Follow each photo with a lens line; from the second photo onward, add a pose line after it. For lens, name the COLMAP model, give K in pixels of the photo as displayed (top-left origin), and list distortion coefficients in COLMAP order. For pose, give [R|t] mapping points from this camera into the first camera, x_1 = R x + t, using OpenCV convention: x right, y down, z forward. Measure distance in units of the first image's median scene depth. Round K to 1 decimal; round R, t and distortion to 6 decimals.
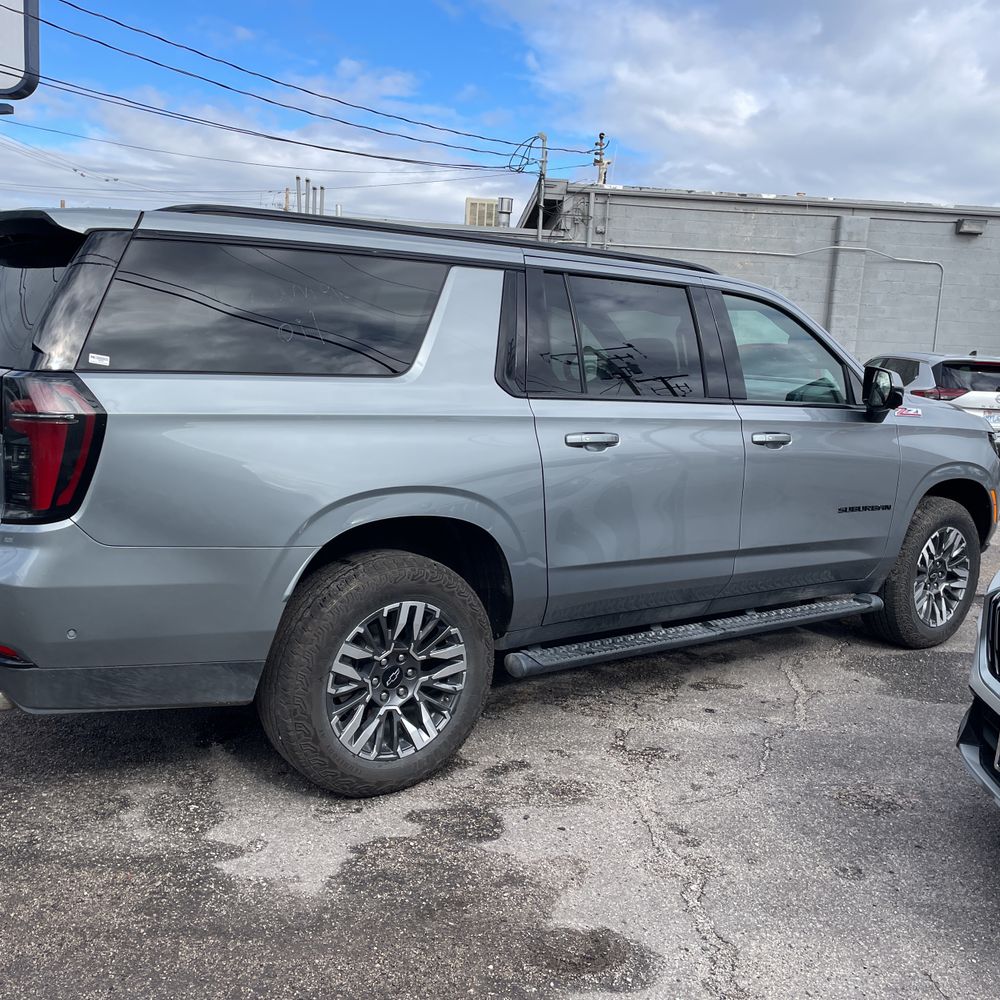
lens RADIAL K [[990.0, 0, 507.0], [0, 990.0, 480.5], [0, 0, 1]] dist [0.111767, -0.186520]
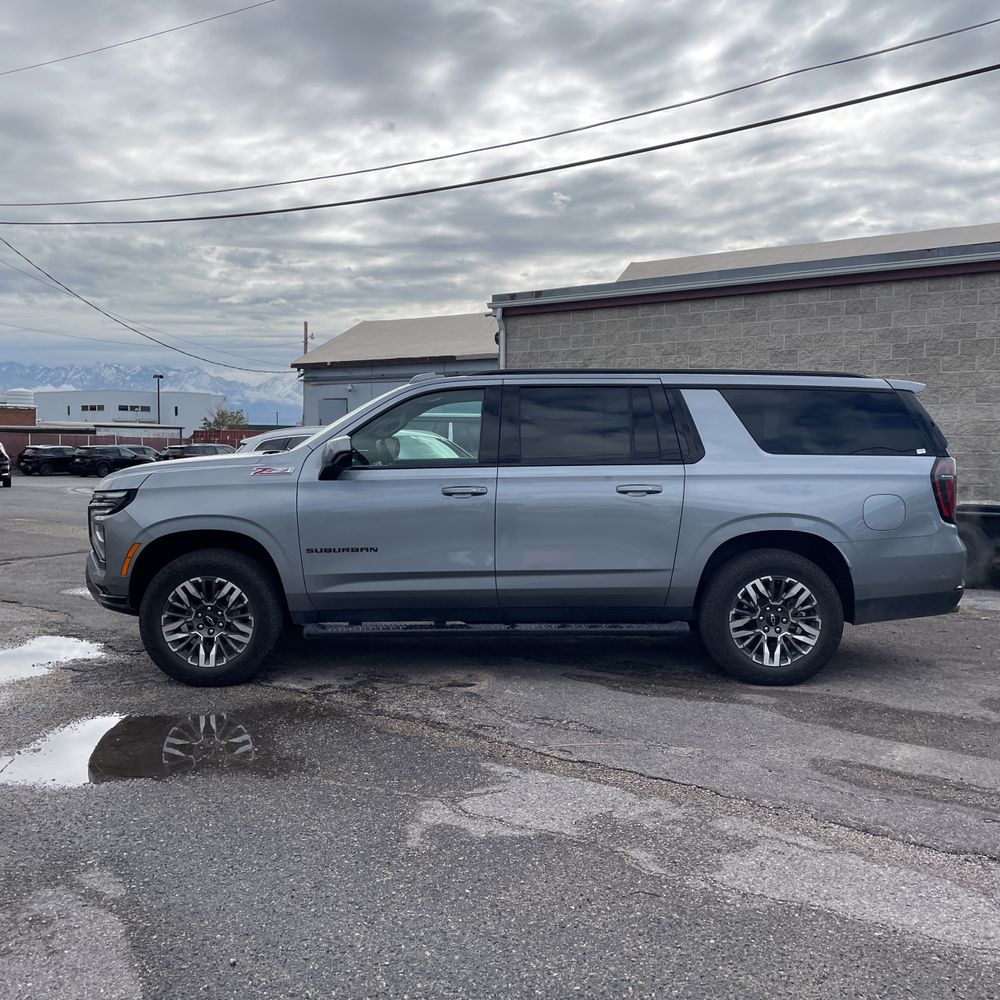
lens RADIAL K [[1000.8, 0, 503.3], [0, 1000.8, 501.8], [0, 0, 1]] dist [0.096891, -0.132415]
pose [[0.720967, 0.375869, -0.582176, 1.176970], [-0.506490, 0.859191, -0.072520, -0.111952], [0.472942, 0.347151, 0.809822, -0.261928]]
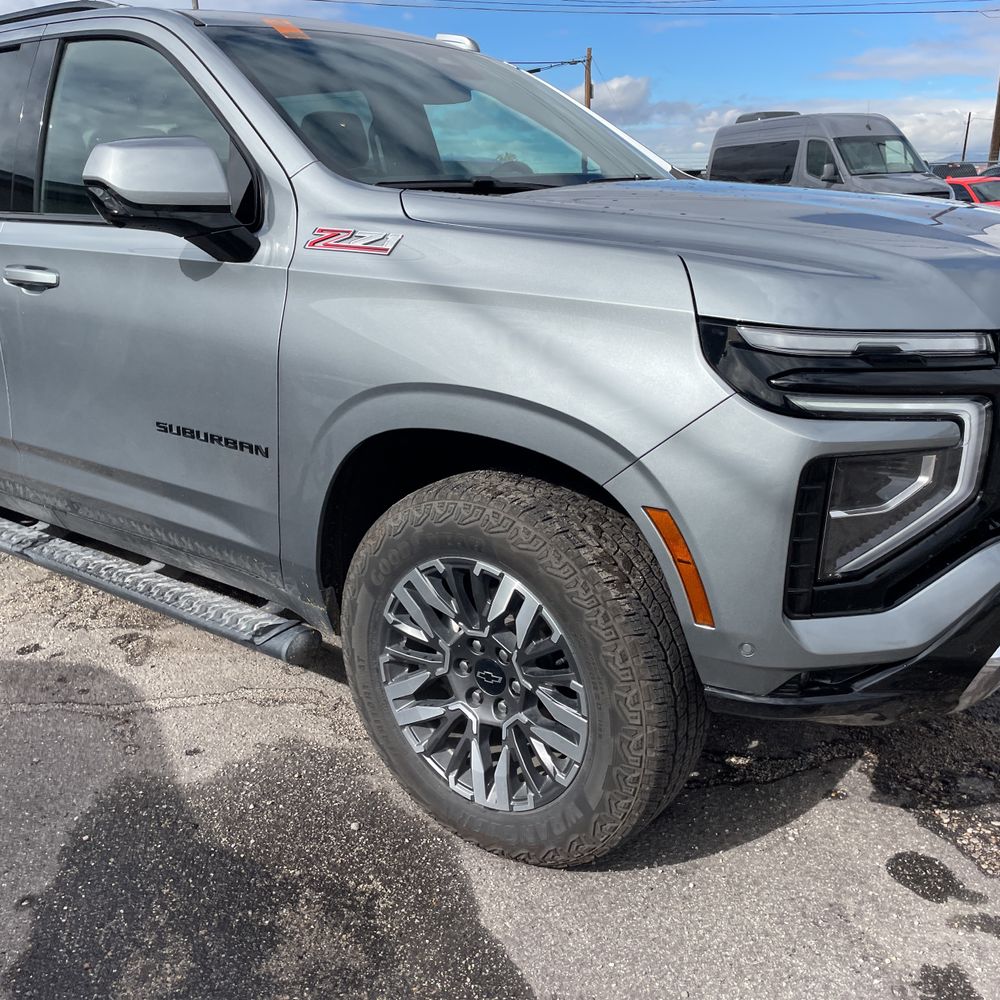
lens RADIAL K [[1000.8, 0, 503.3], [0, 1000.8, 501.8], [0, 0, 1]] dist [0.096891, -0.132415]
pose [[0.252897, 0.459761, -0.851271, 0.350054], [-0.341998, 0.865549, 0.365872, -0.119091], [0.905031, 0.198605, 0.376132, 0.729983]]
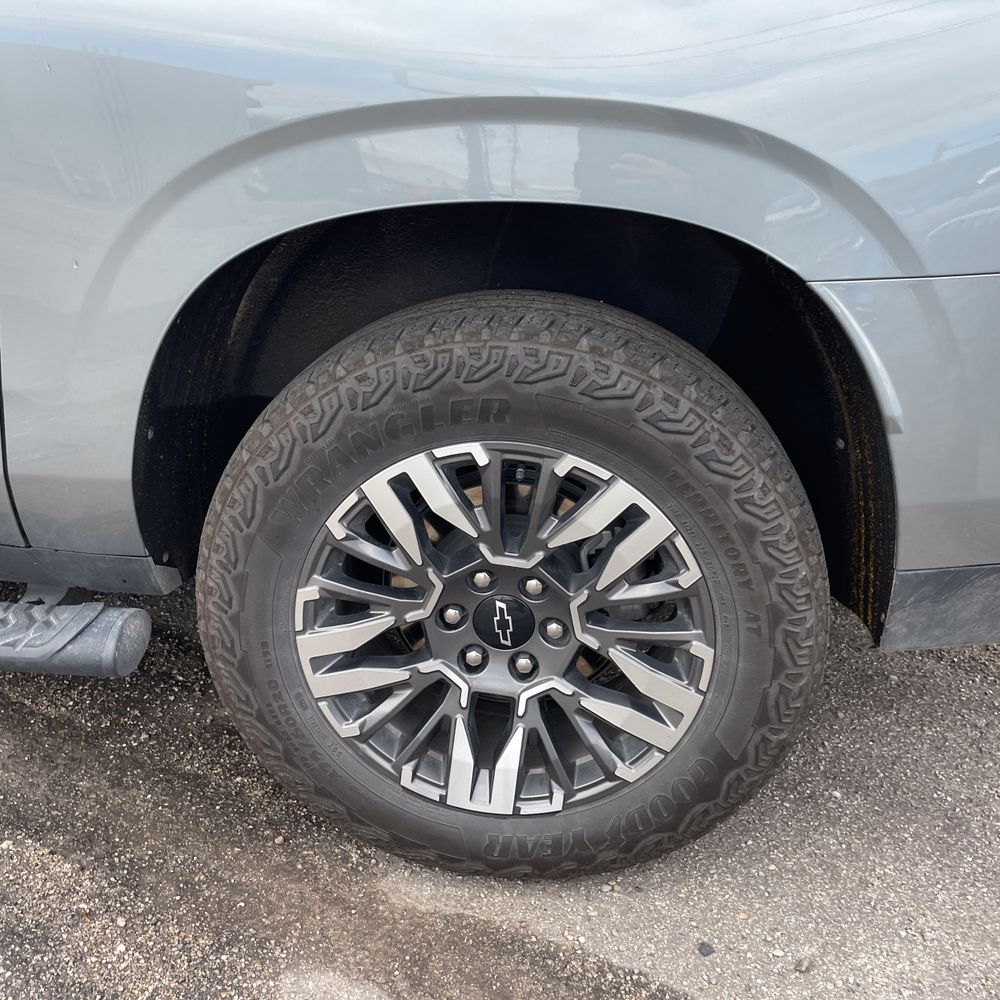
lens RADIAL K [[992.7, 0, 484.6], [0, 992.7, 503.3], [0, 0, 1]] dist [0.091036, -0.128230]
pose [[0.618612, 0.615183, -0.488742, 0.041891], [-0.578633, 0.777516, 0.246276, 0.065967], [0.531510, 0.130453, 0.836946, 0.639957]]
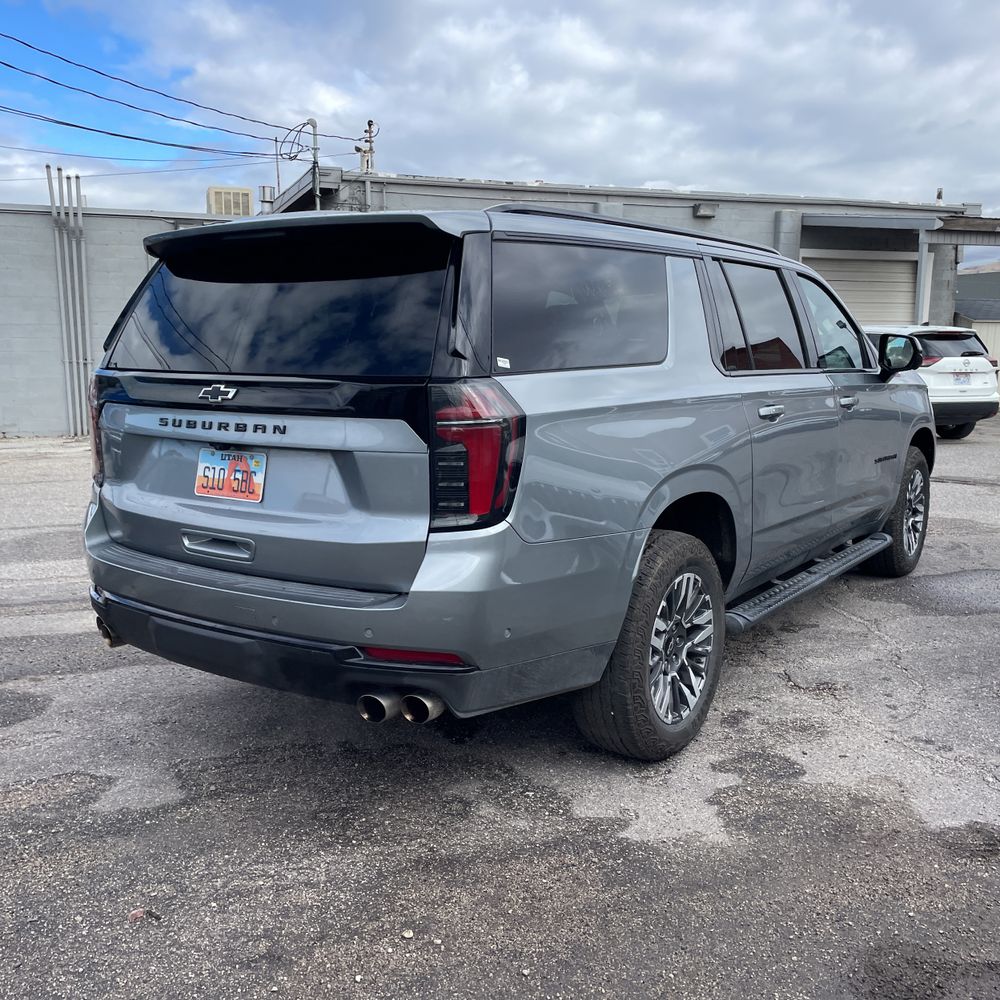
lens RADIAL K [[992.7, 0, 484.6], [0, 992.7, 503.3], [0, 0, 1]] dist [0.091036, -0.128230]
pose [[0.954937, -0.099361, 0.279684, -0.569101], [0.090223, 0.994887, 0.045394, -0.020716], [-0.282764, -0.018114, 0.959018, 0.032217]]
